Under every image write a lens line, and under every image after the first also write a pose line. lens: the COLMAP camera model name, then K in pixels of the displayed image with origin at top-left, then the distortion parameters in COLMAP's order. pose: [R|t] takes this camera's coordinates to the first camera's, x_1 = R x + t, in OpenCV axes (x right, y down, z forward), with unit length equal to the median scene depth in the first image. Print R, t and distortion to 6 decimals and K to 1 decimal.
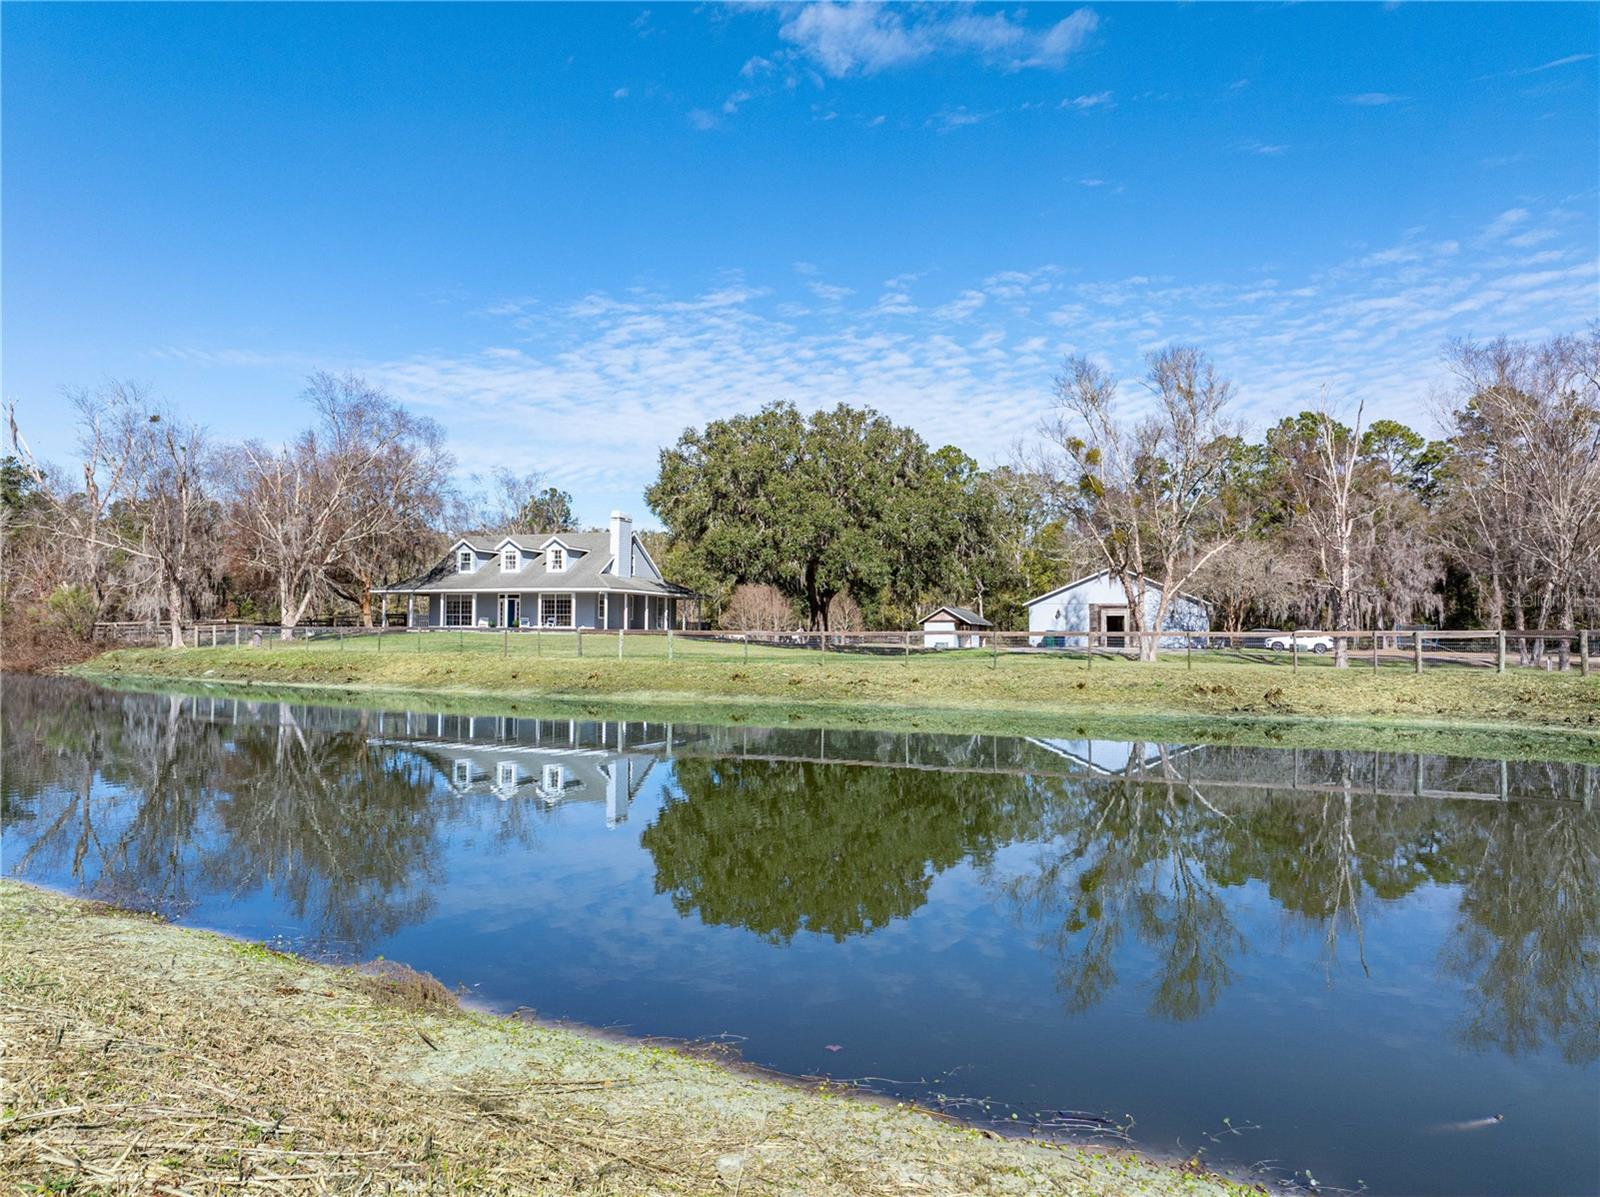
lens RADIAL K [[1128.3, 0, 806.6], [0, 1128.3, 595.7], [0, 0, 1]] dist [-0.042706, 0.010721]
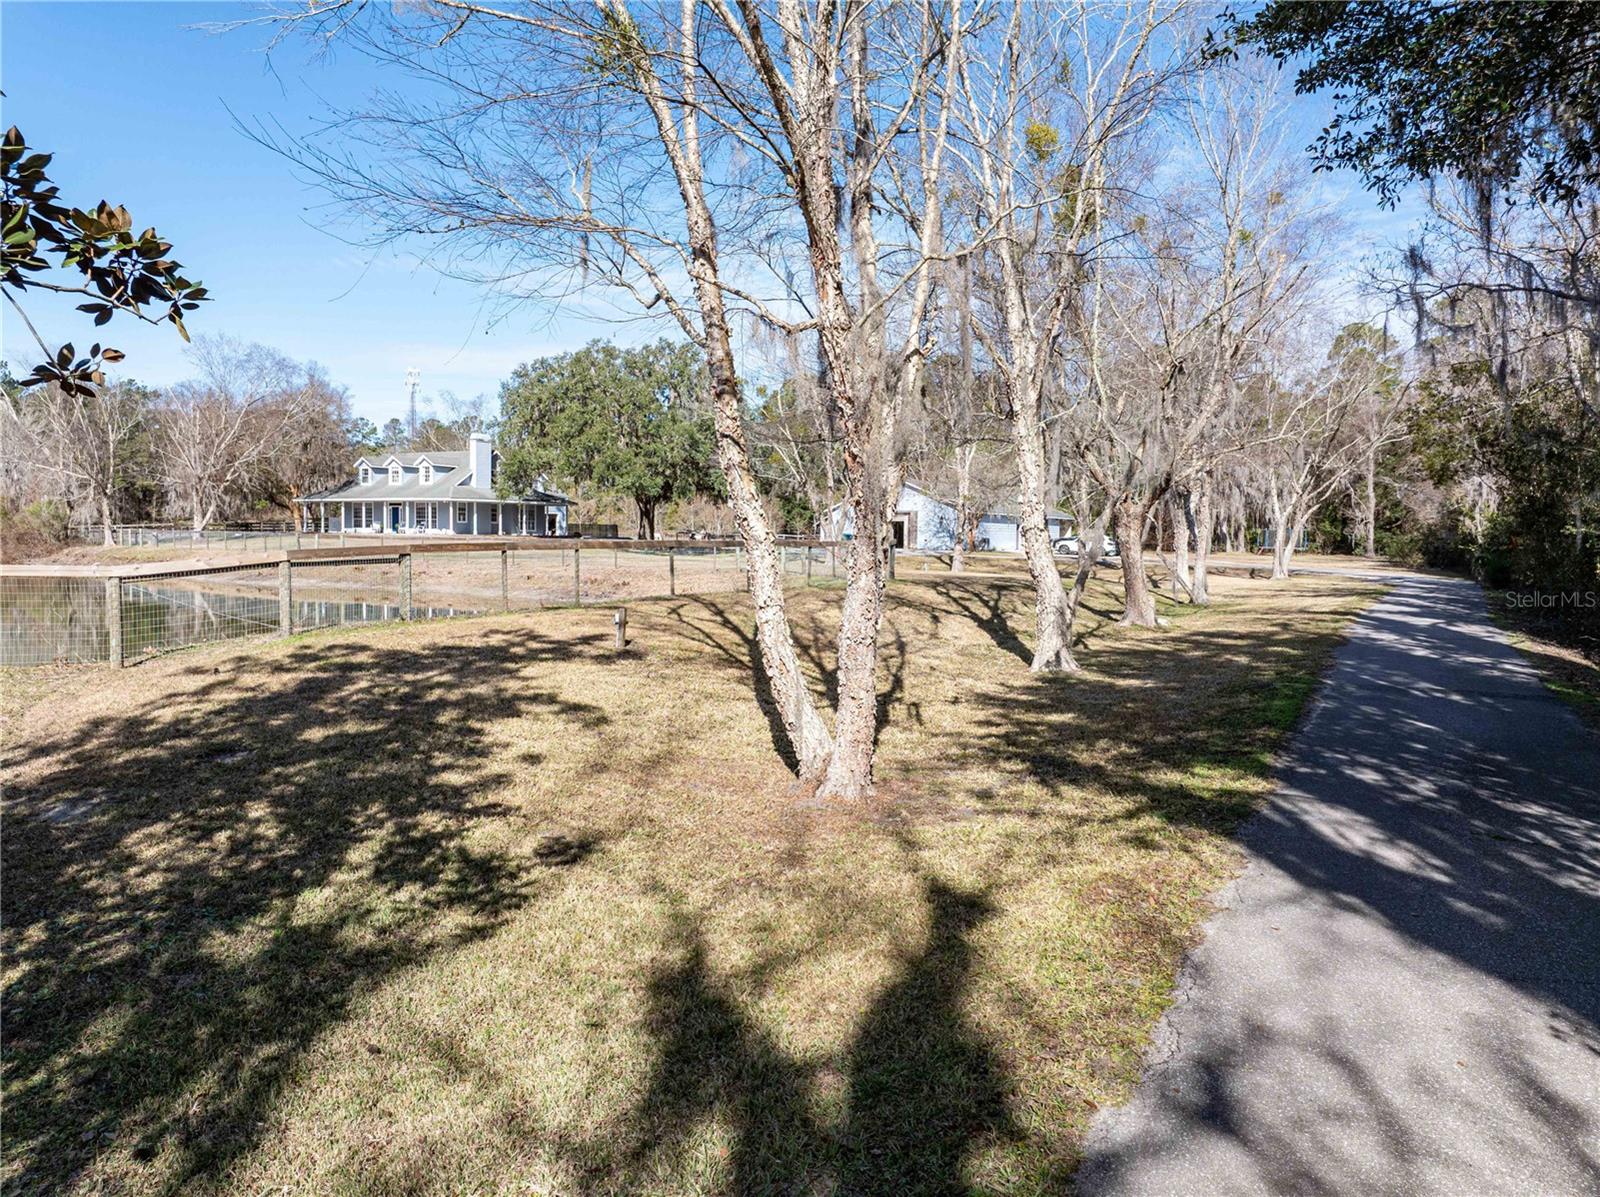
lens RADIAL K [[1128.3, 0, 796.3], [0, 1128.3, 601.8], [0, 0, 1]] dist [-0.042706, 0.010721]
pose [[0.988048, 0.014419, -0.153467, 0.367336], [0.000545, 0.995282, 0.097022, -0.012293], [0.154142, -0.095946, 0.983379, -0.153842]]
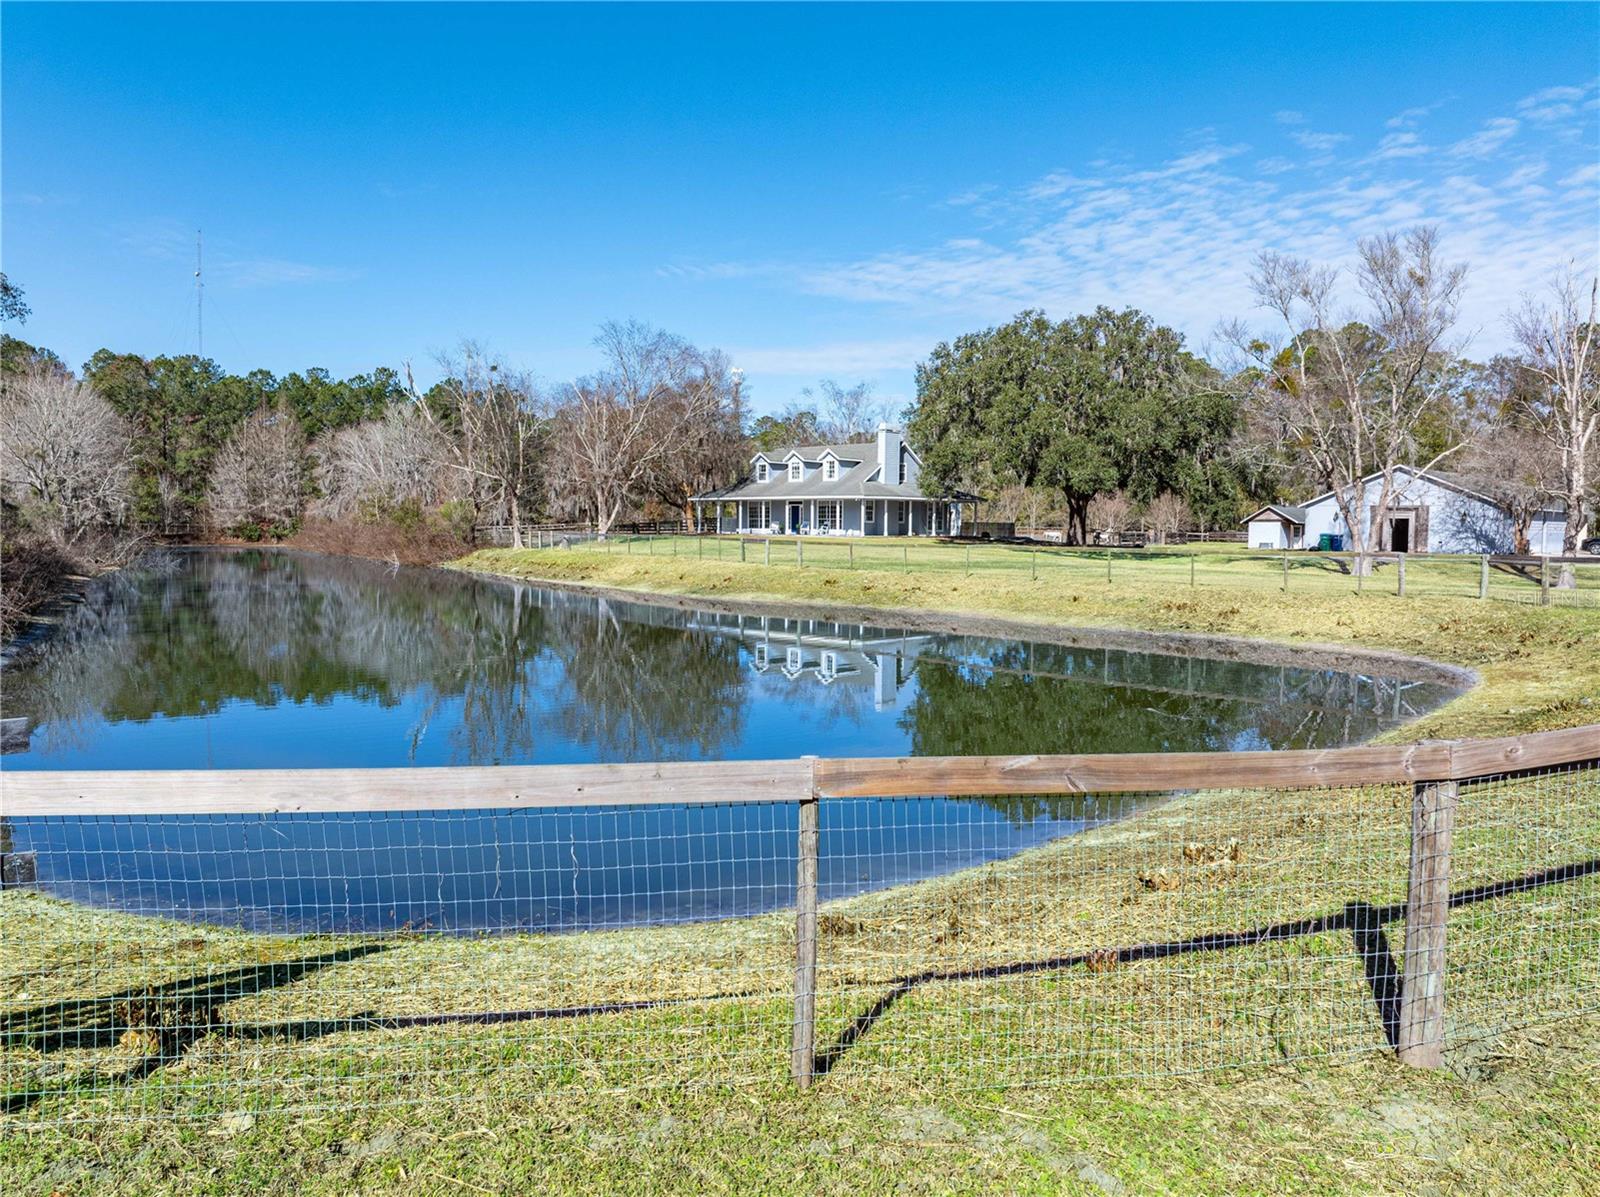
lens RADIAL K [[1128.3, 0, 800.0], [0, 1128.3, 603.3], [0, 0, 1]] dist [-0.042706, 0.010721]
pose [[0.915454, 0.027329, -0.401494, 0.203300], [0.014660, 0.994764, 0.101138, -0.013614], [0.402156, -0.098473, 0.910260, -0.042419]]
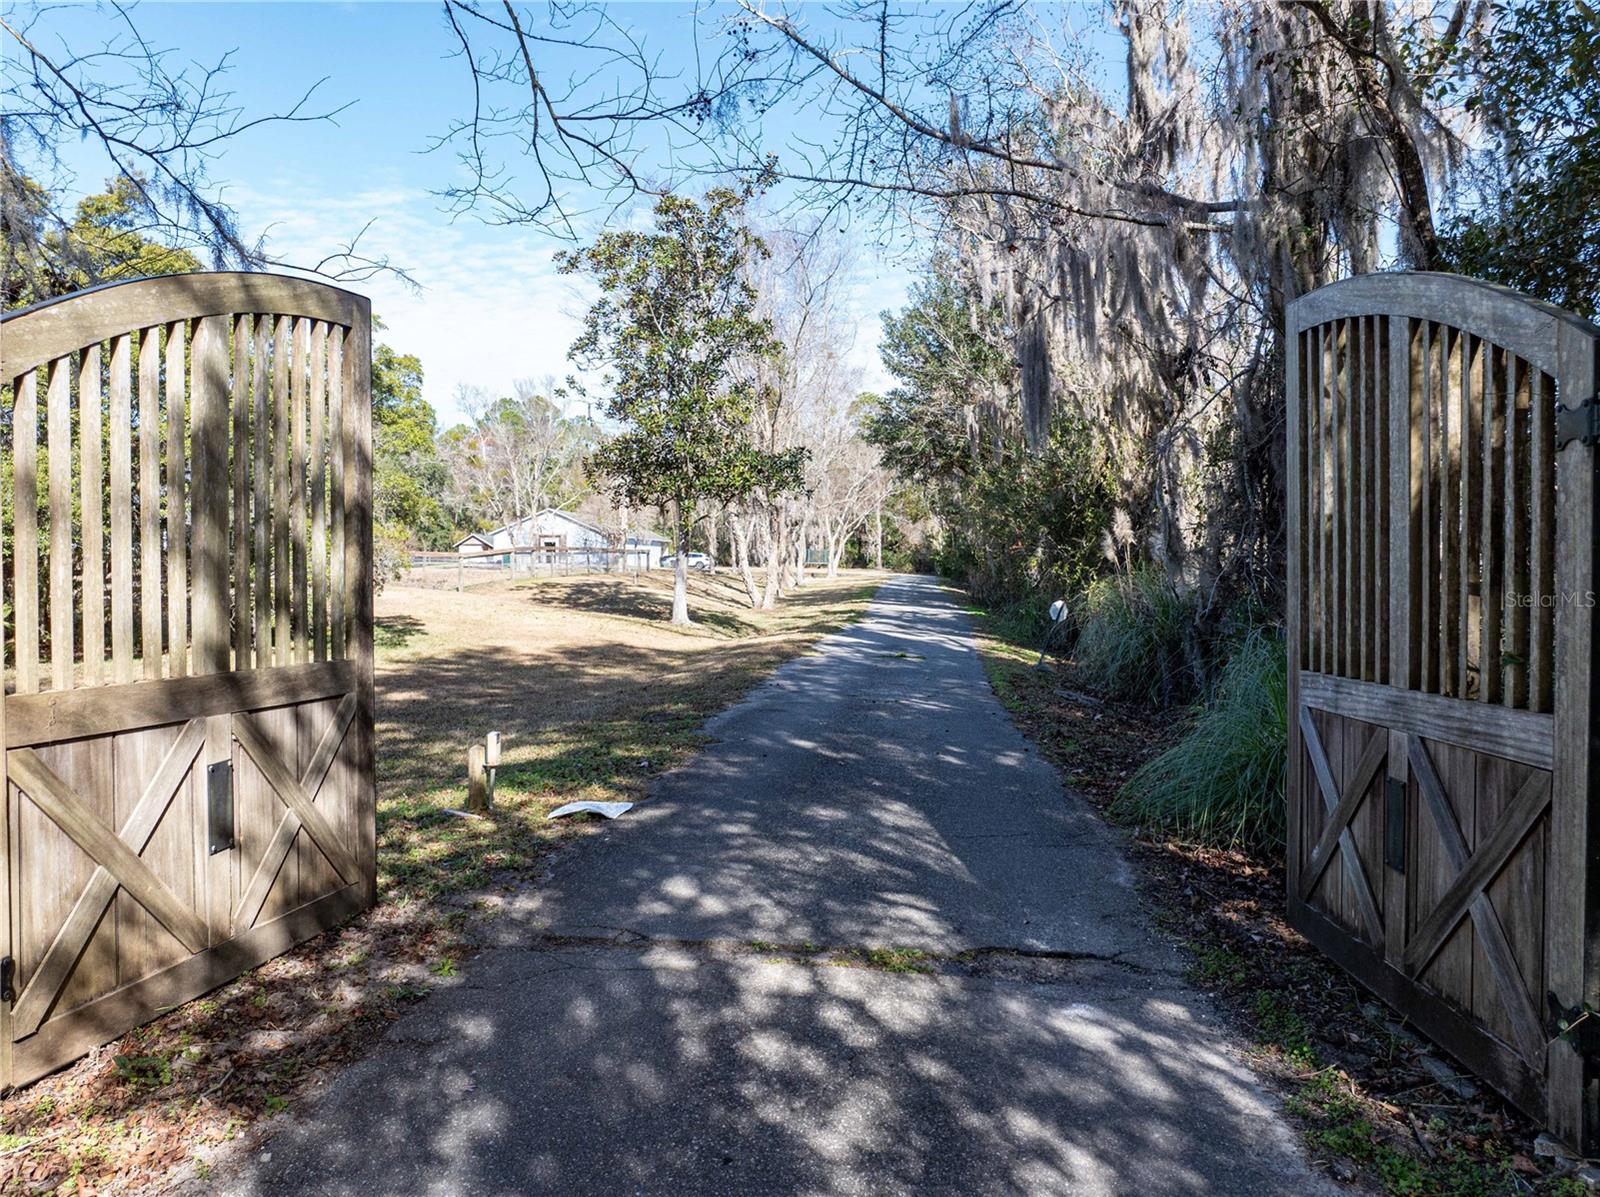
lens RADIAL K [[1128.3, 0, 795.6], [0, 1128.3, 597.7], [0, 0, 1]] dist [-0.042706, 0.010721]
pose [[0.968881, -0.005133, 0.247473, 0.232873], [-0.012392, 0.997525, 0.069205, -0.016563], [-0.247216, -0.070118, 0.966420, -0.532847]]
